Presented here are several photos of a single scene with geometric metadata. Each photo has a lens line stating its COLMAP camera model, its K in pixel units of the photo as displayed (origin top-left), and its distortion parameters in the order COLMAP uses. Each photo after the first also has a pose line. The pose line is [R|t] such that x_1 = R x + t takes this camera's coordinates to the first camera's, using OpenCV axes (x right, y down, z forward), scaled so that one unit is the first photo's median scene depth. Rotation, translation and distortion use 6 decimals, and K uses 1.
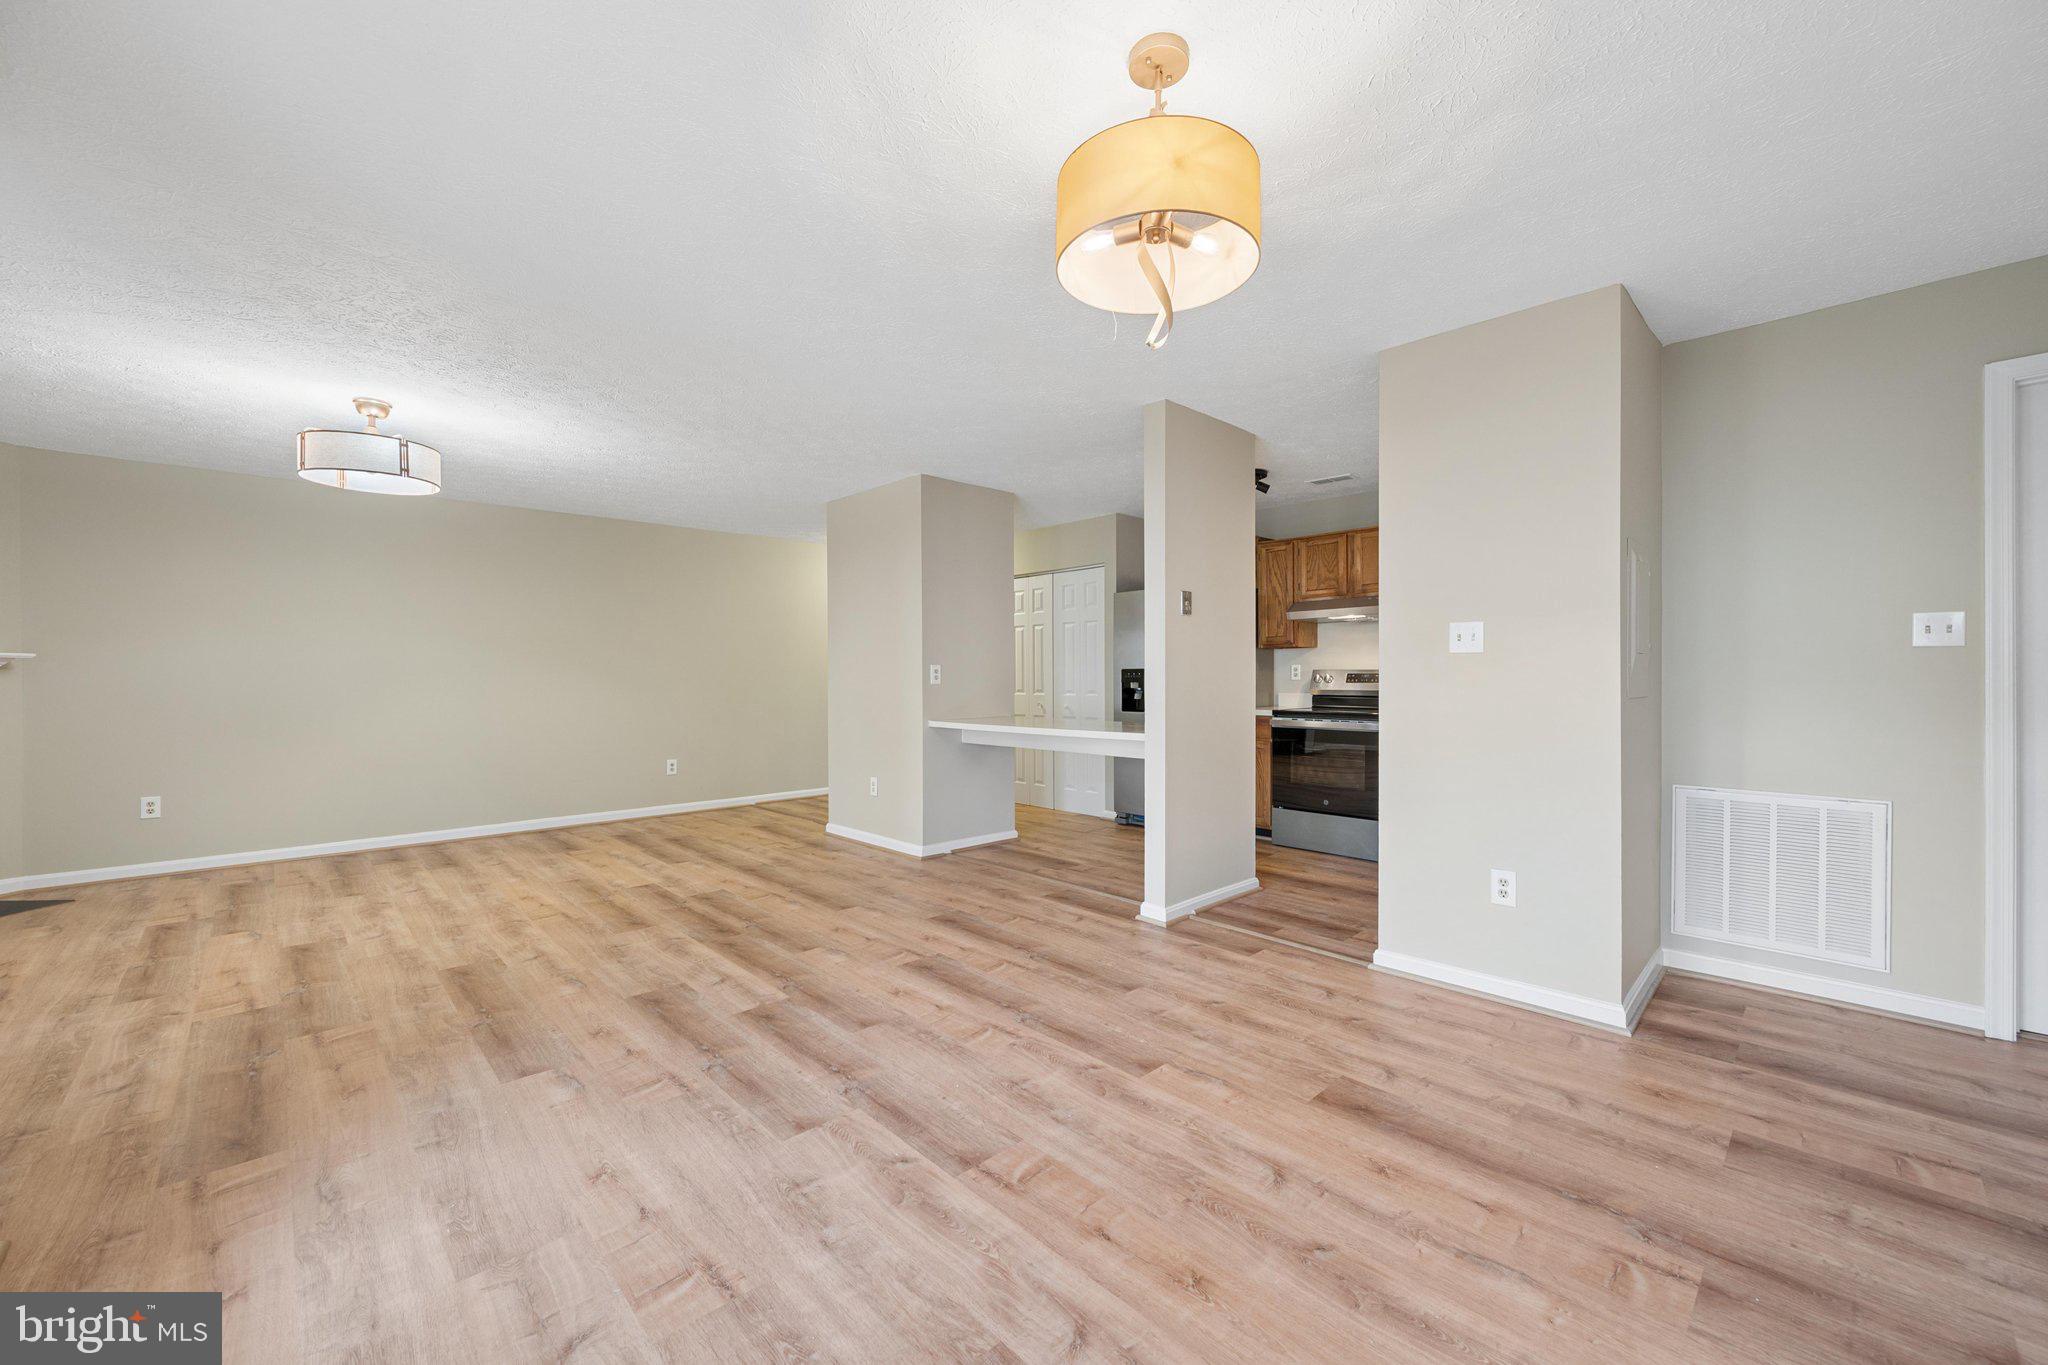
lens RADIAL K [[802.8, 0, 1020.5], [0, 802.8, 684.7], [0, 0, 1]] dist [-0.000708, 0.000001]
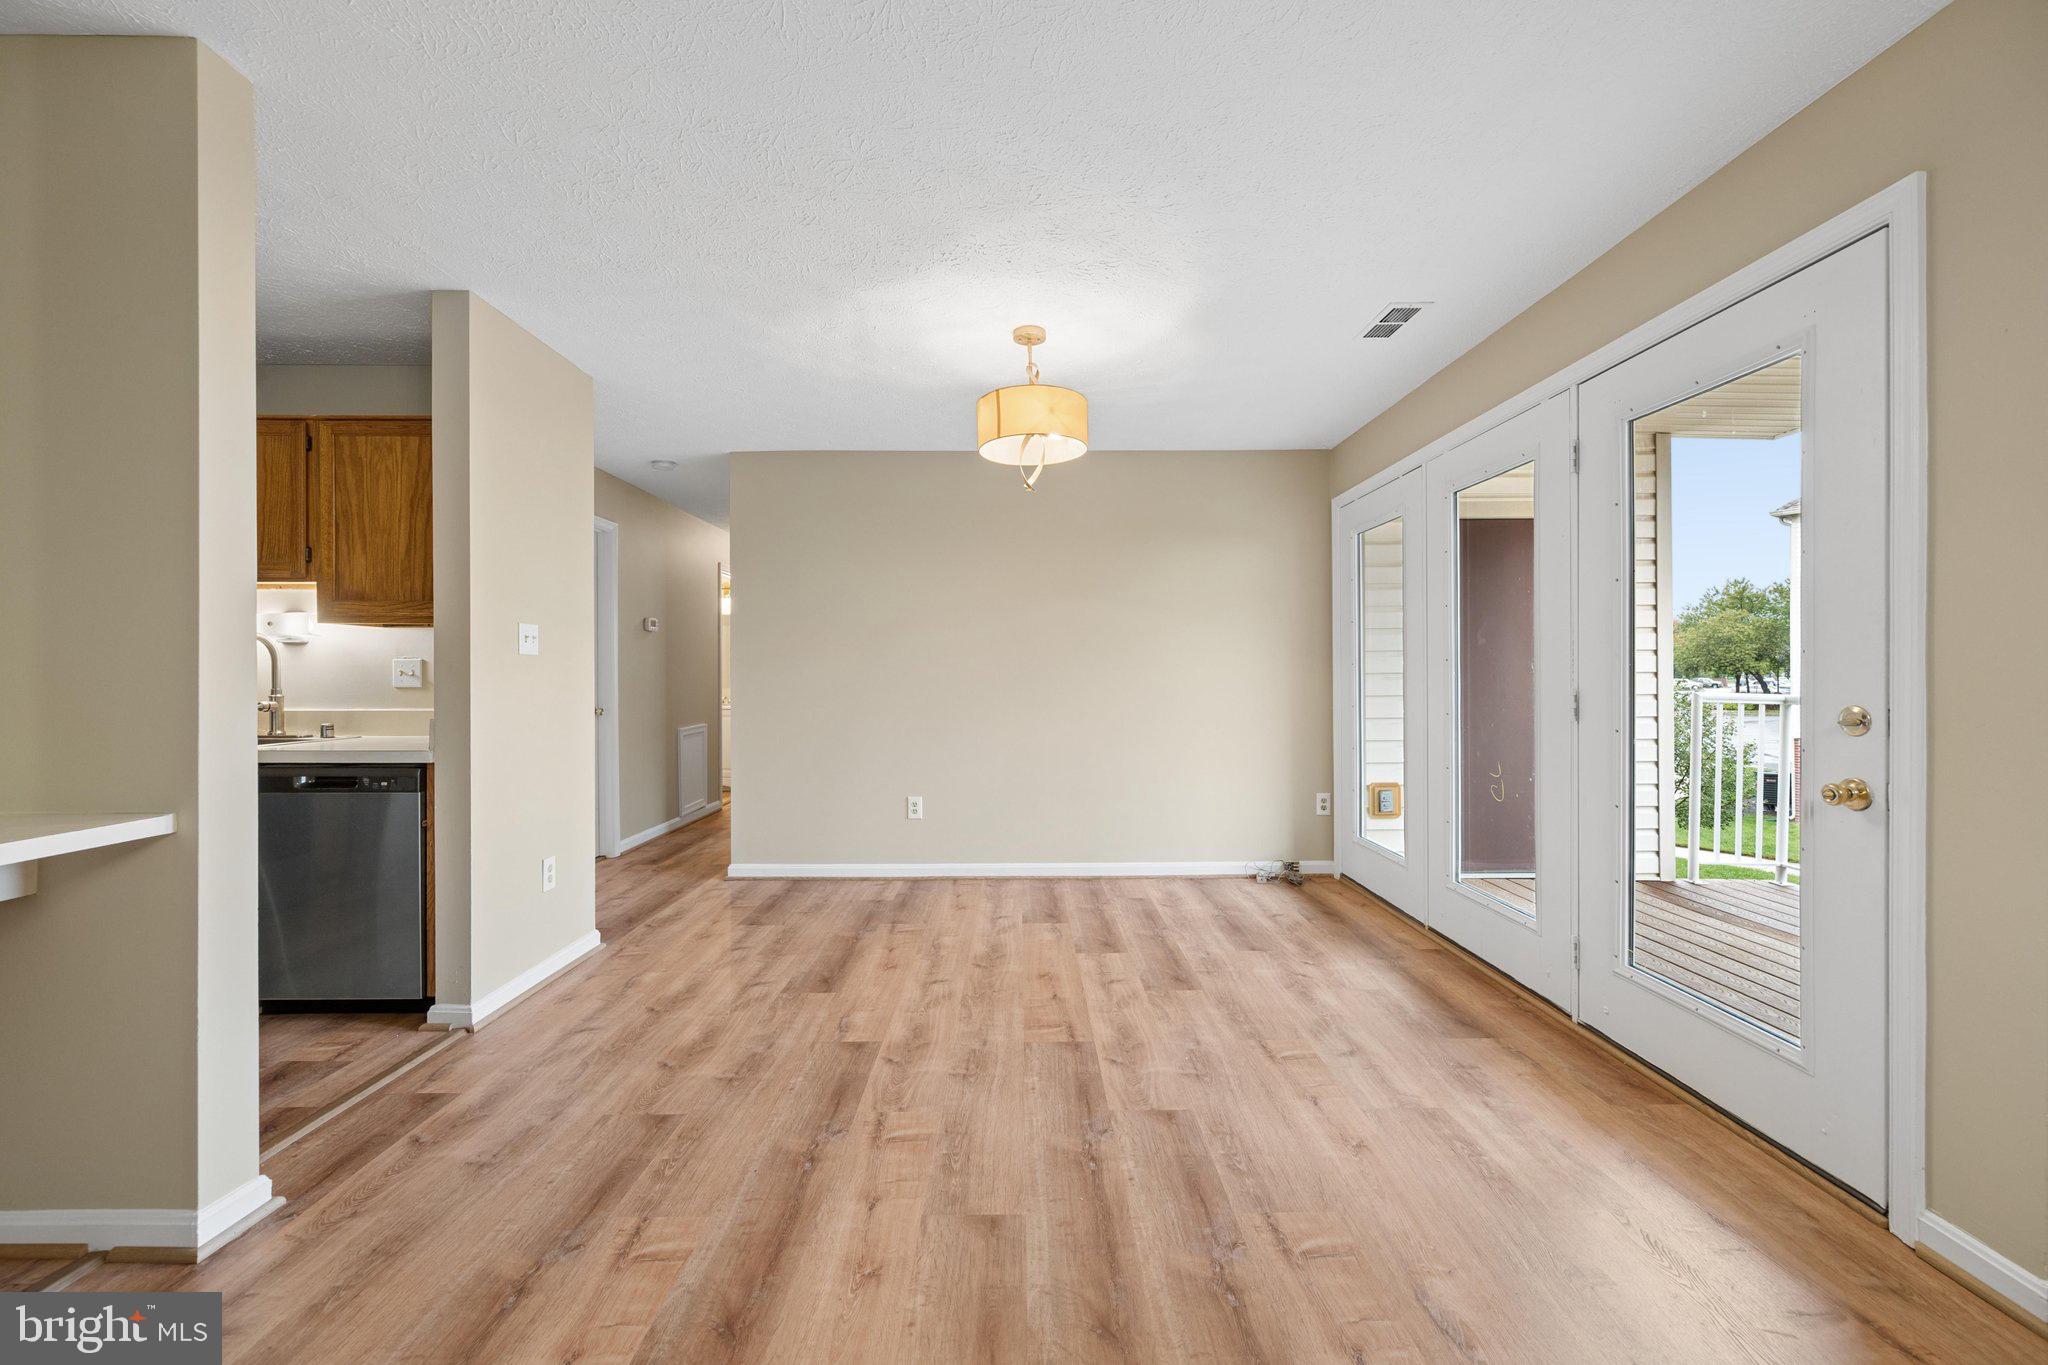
lens RADIAL K [[802.8, 0, 1027.9], [0, 802.8, 683.5], [0, 0, 1]] dist [-0.000708, 0.000001]
pose [[-0.734907, 0.000174, 0.678167, -0.658441], [0.013267, 0.999812, 0.014121, -0.010519], [-0.678038, 0.019375, -0.734772, 1.471051]]
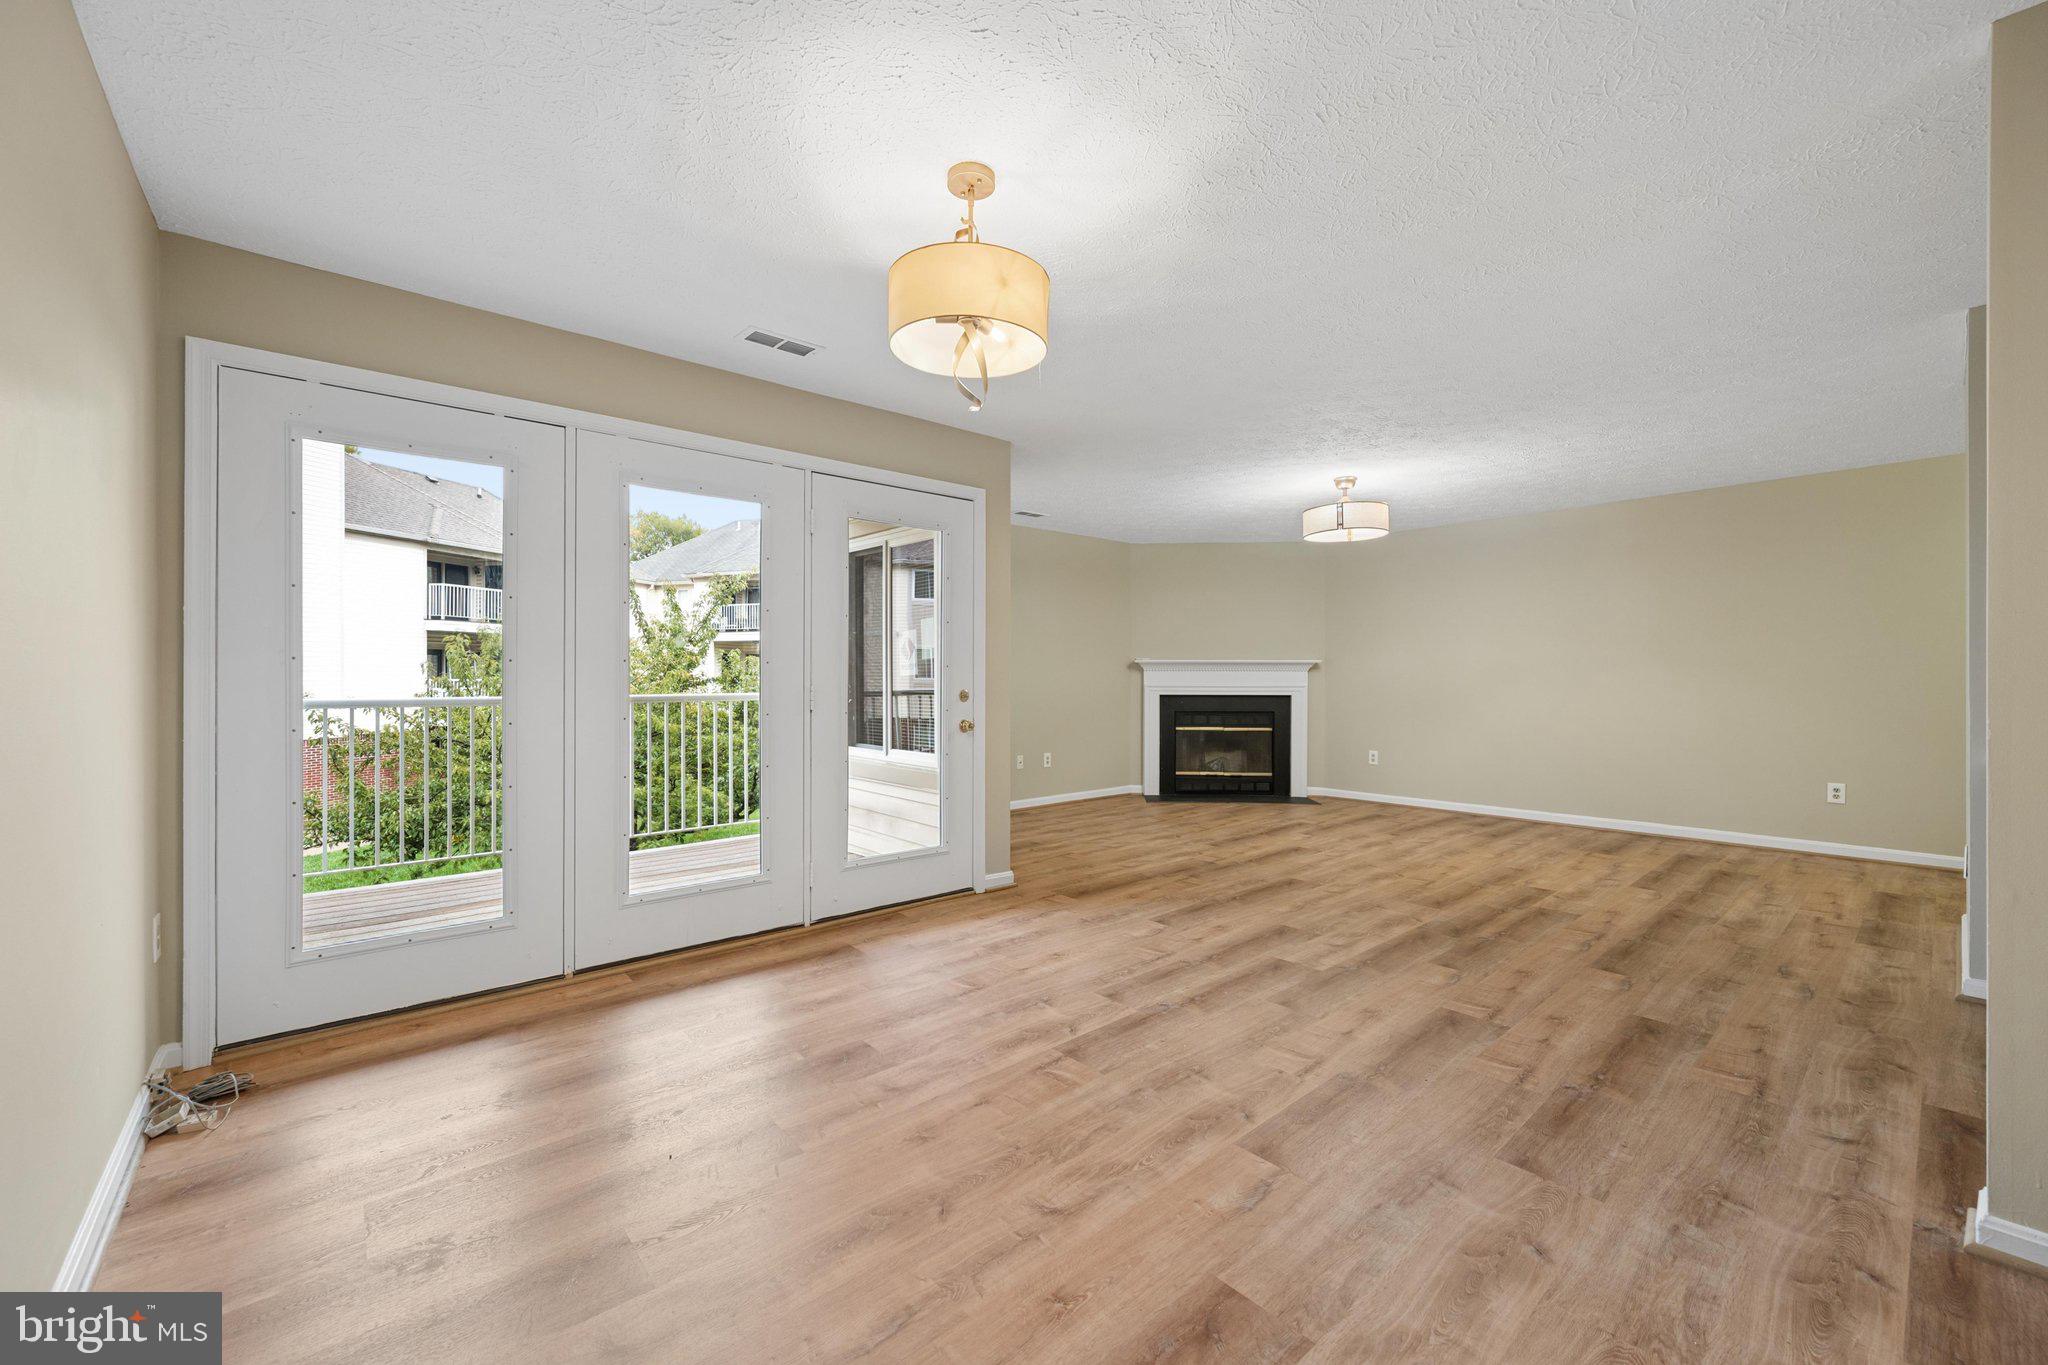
lens RADIAL K [[802.8, 0, 1026.5], [0, 802.8, 676.6], [0, 0, 1]] dist [-0.000708, 0.000001]
pose [[-0.042564, 0.003946, -0.999086, 0.893062], [-0.008451, 0.999955, 0.004309, -0.007805], [0.999058, 0.008626, -0.042529, 0.718185]]
